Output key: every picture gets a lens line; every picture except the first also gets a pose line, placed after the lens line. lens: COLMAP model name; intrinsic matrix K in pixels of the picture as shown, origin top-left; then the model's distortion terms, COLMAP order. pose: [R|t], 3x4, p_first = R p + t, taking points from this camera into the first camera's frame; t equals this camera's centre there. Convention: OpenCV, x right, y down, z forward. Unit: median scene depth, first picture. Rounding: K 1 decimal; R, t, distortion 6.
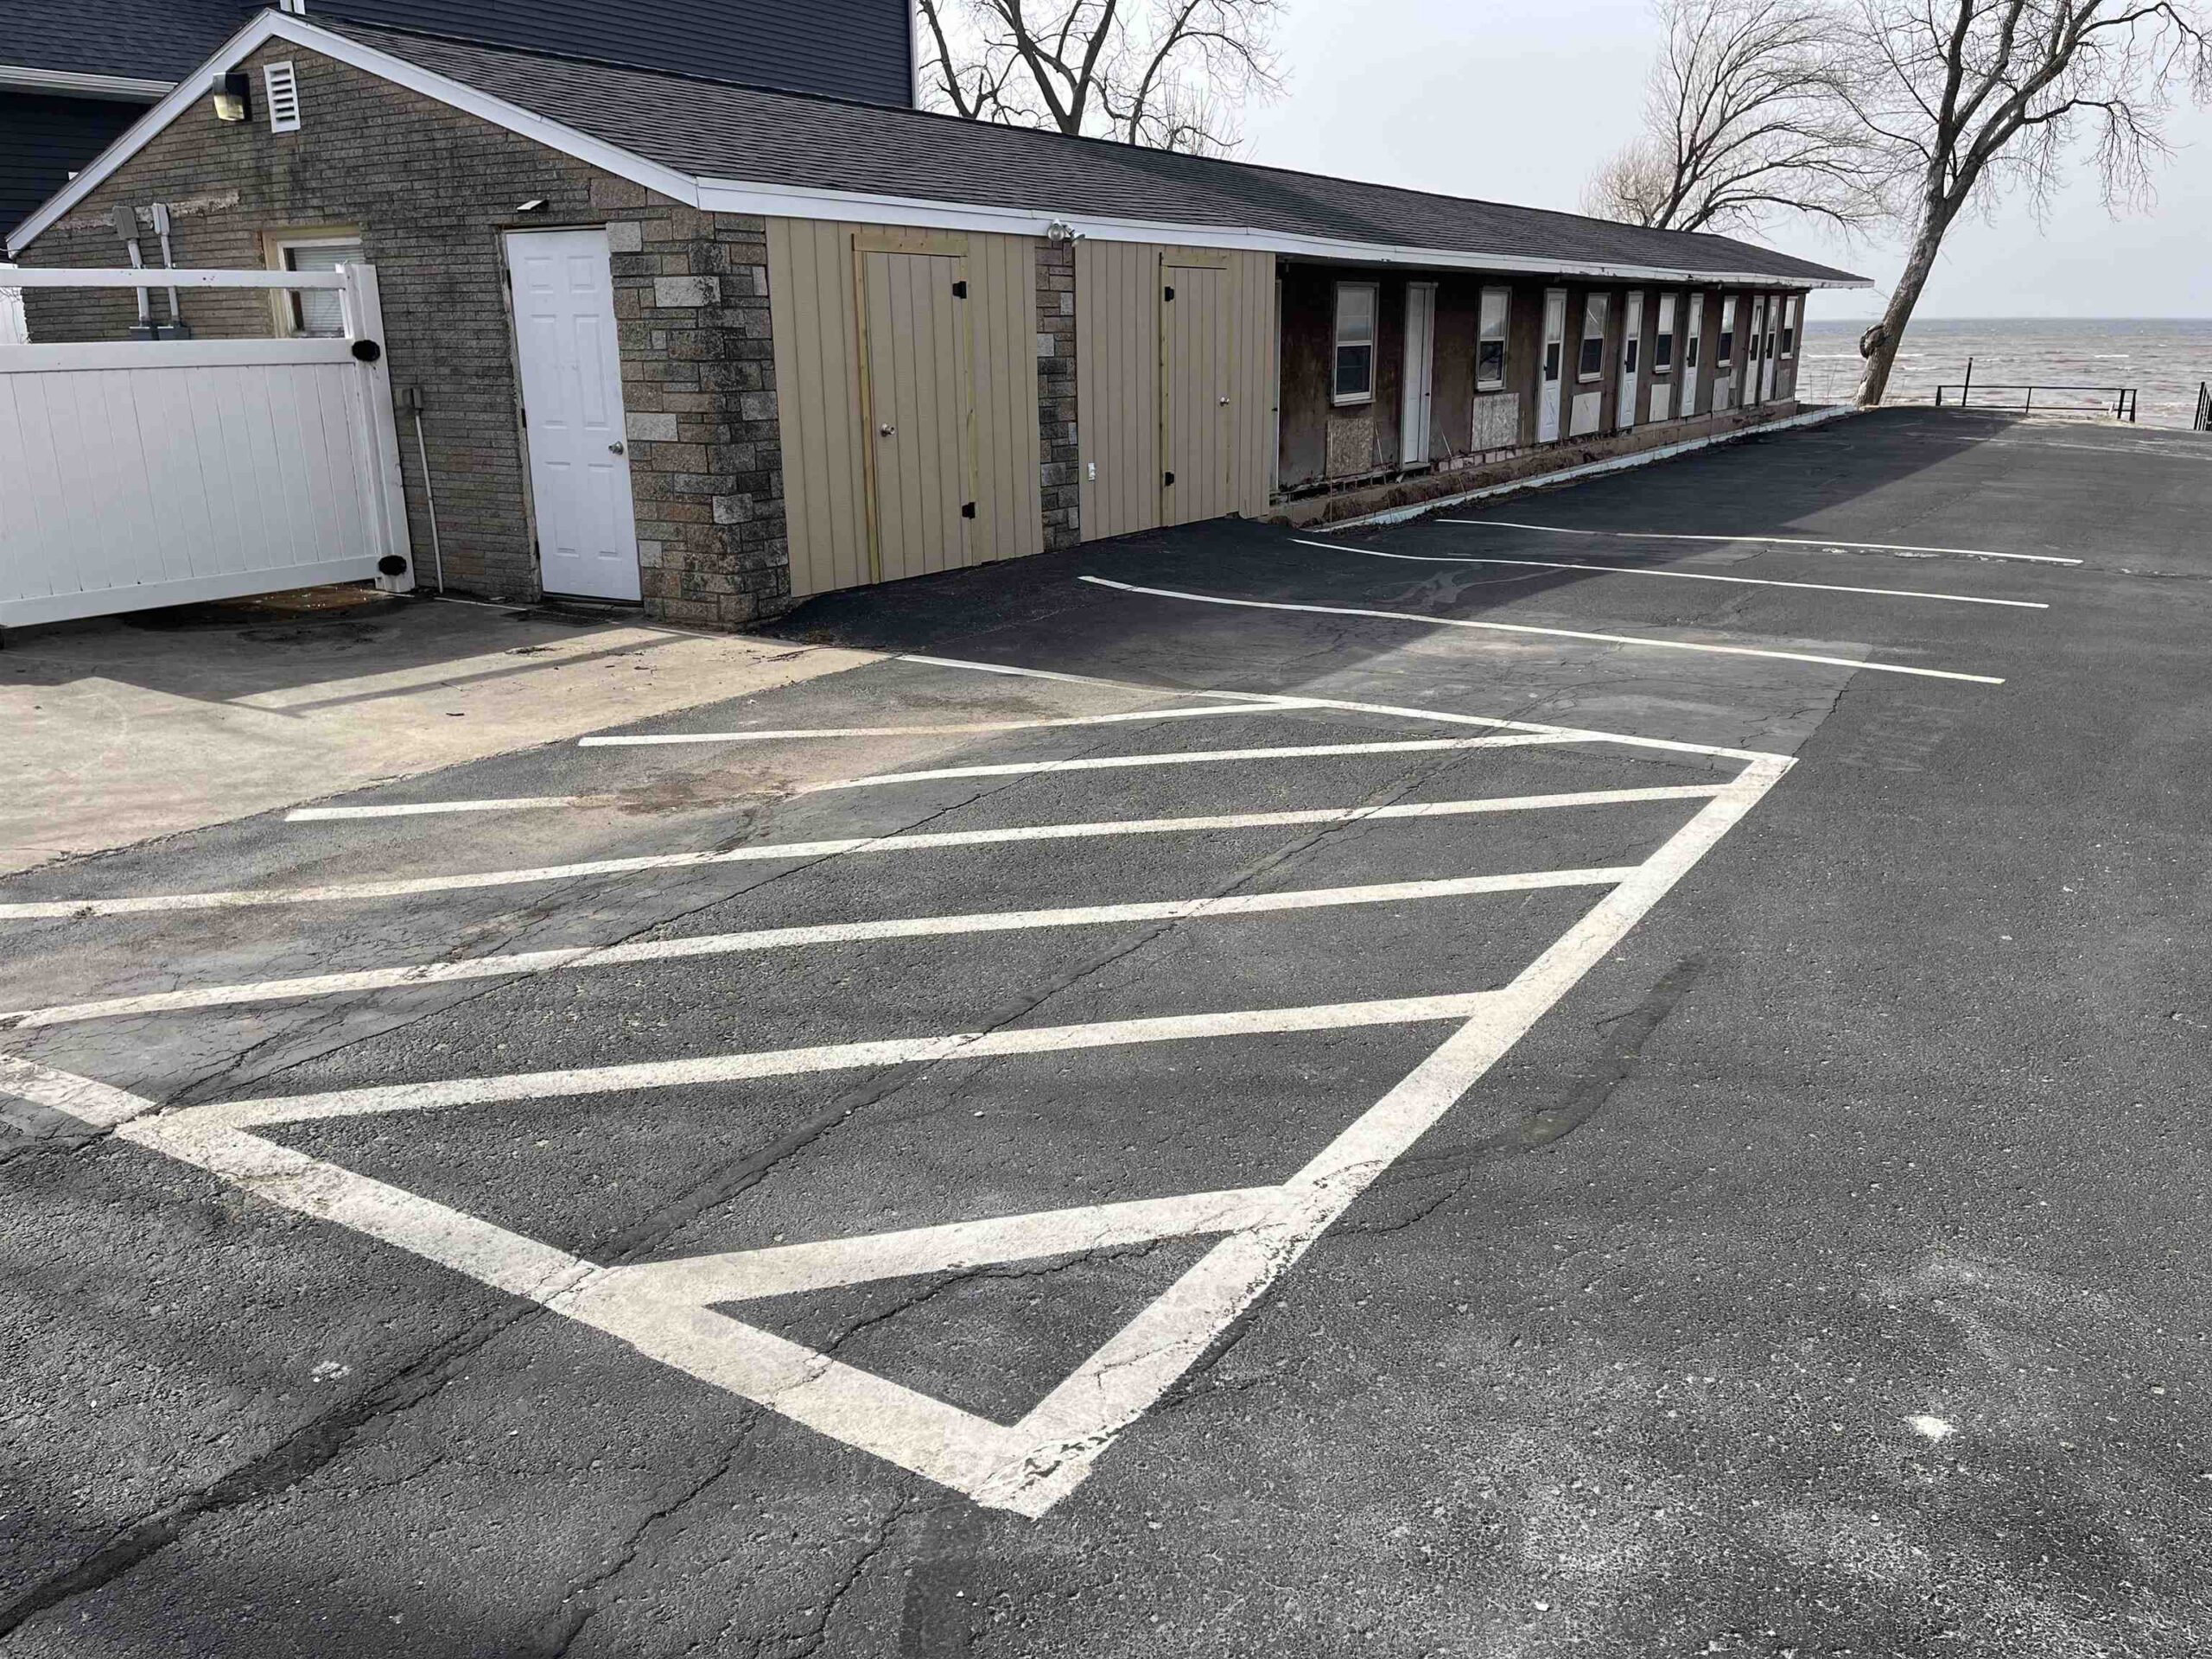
lens RADIAL K [[1677.7, 0, 1124.1], [0, 1677.7, 854.4], [0, 0, 1]] dist [0.080546, -0.100800]
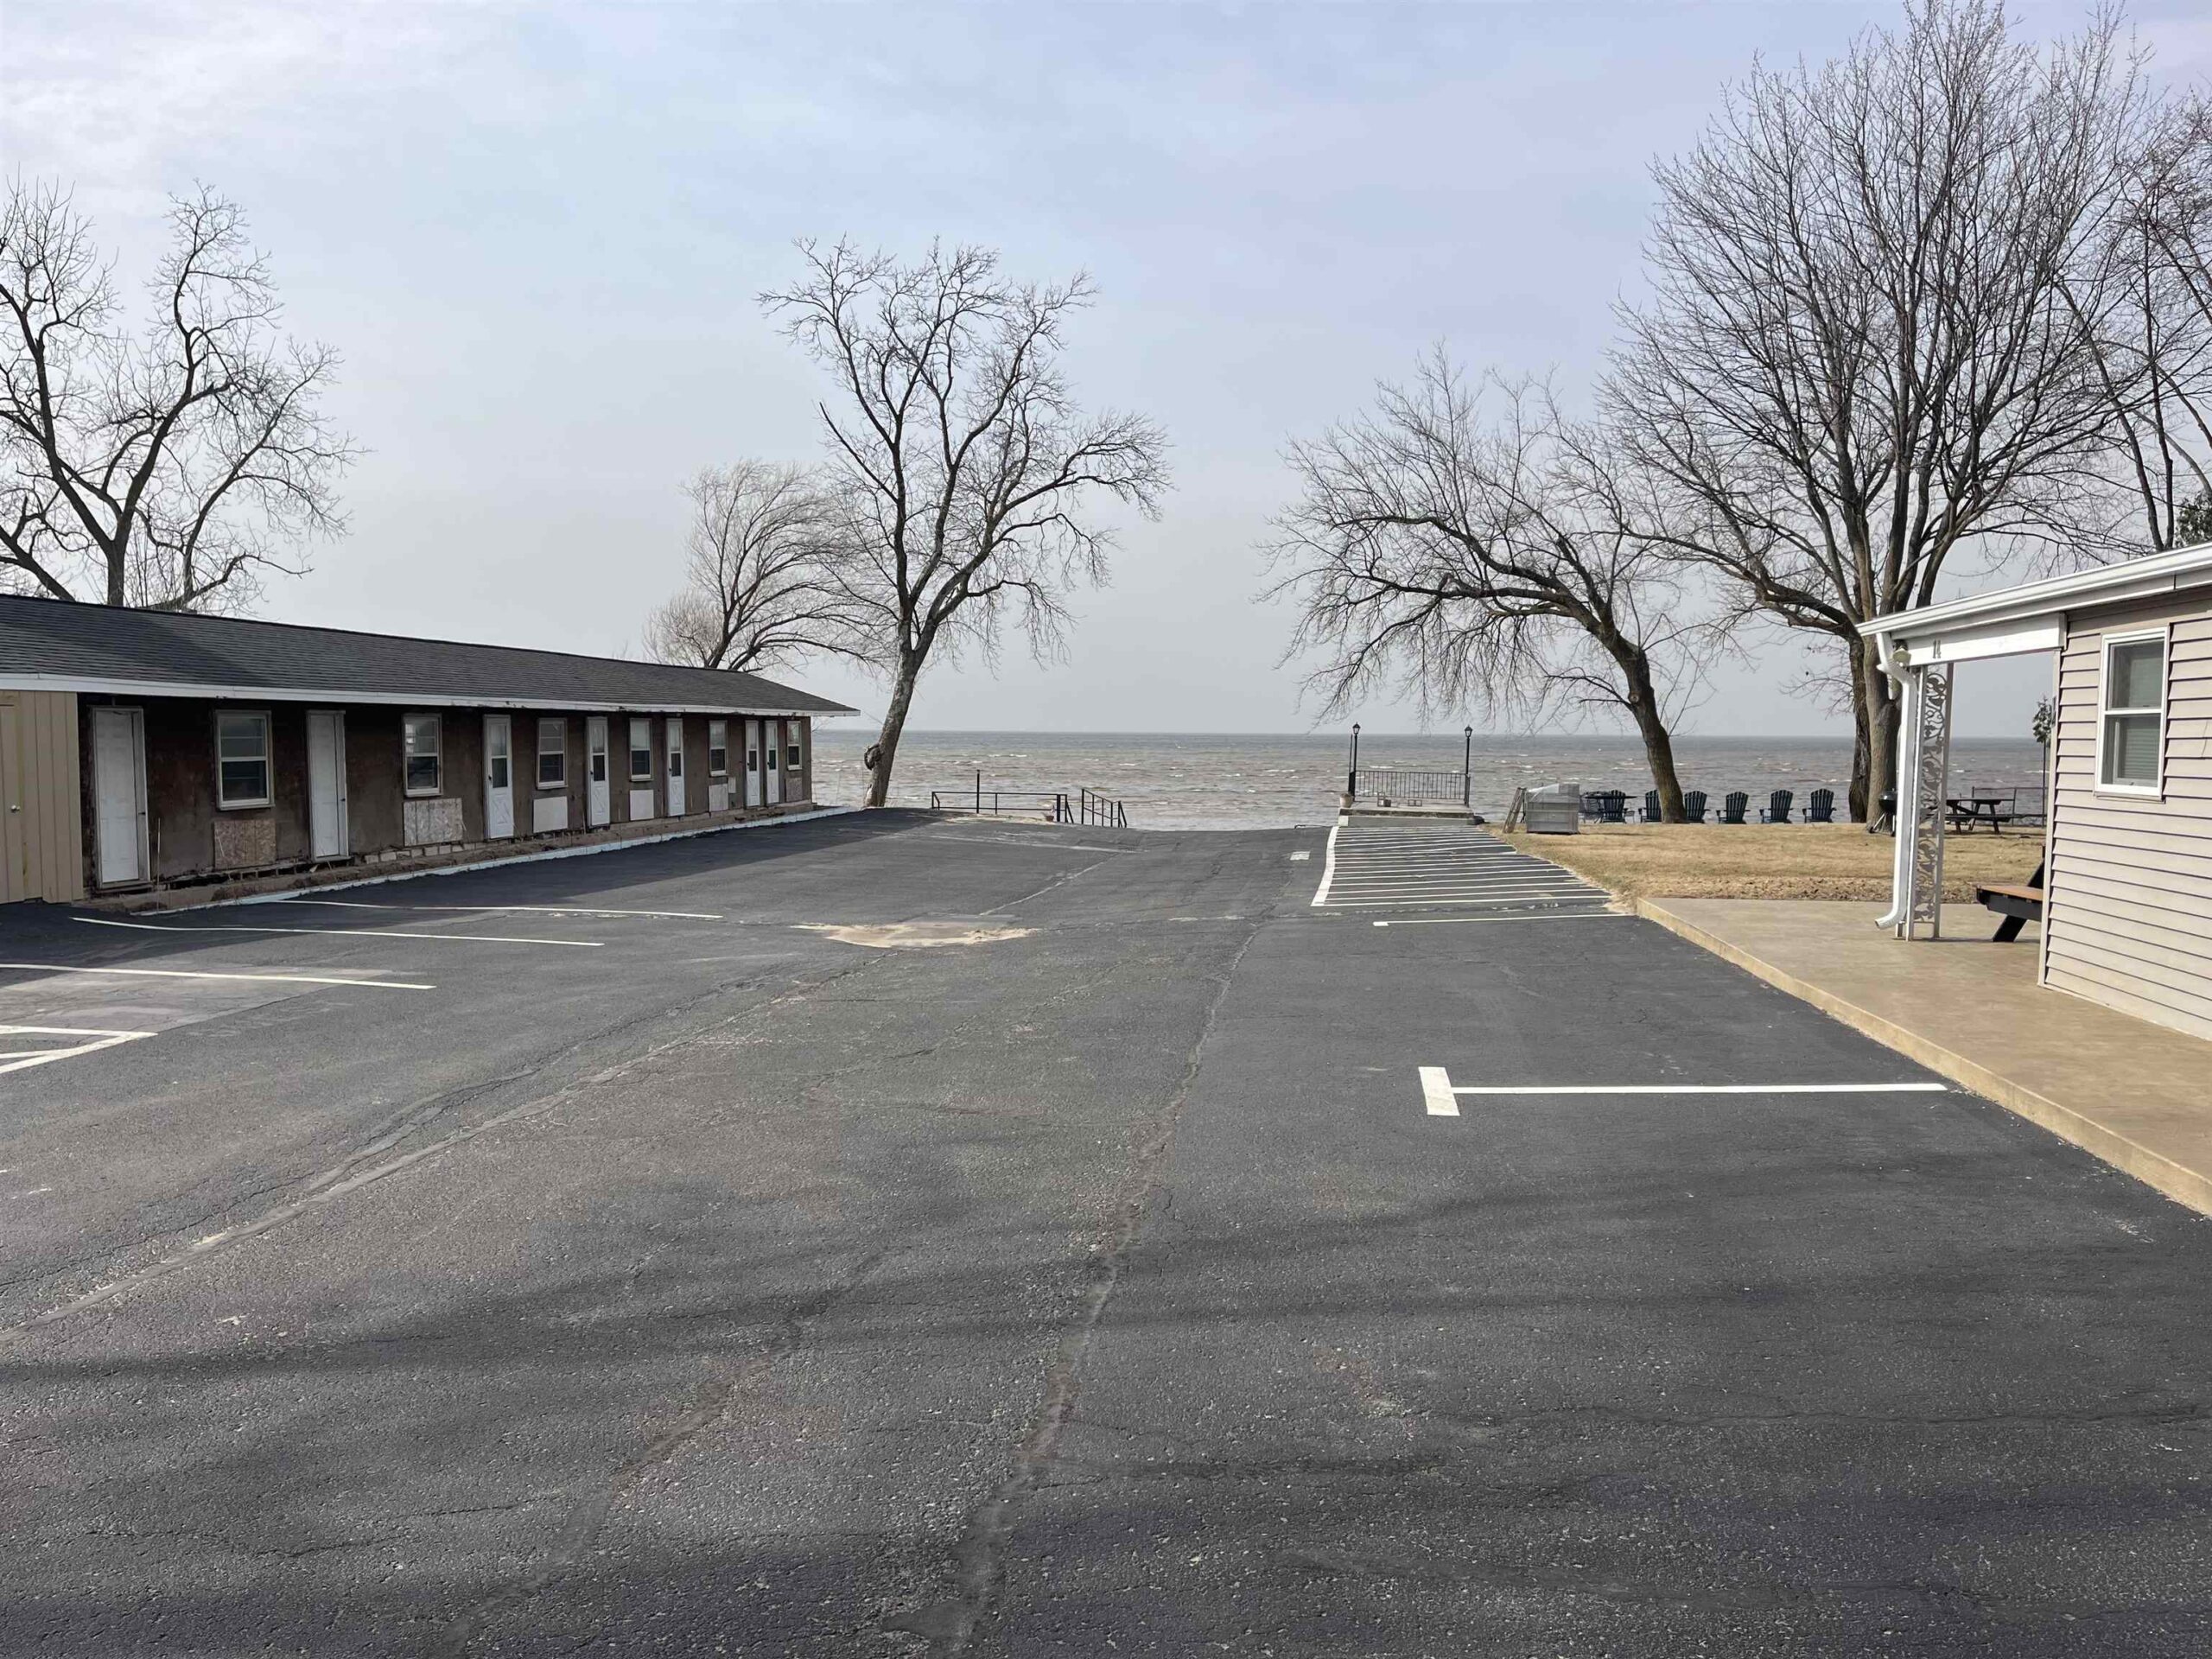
lens RADIAL K [[1677.7, 0, 1106.4], [0, 1677.7, 857.2], [0, 0, 1]] dist [0.080546, -0.100800]
pose [[0.911887, -0.018154, 0.410039, 0.160127], [0.110039, 0.973262, -0.201625, 0.056925], [-0.395415, 0.228979, 0.889503, -0.225850]]
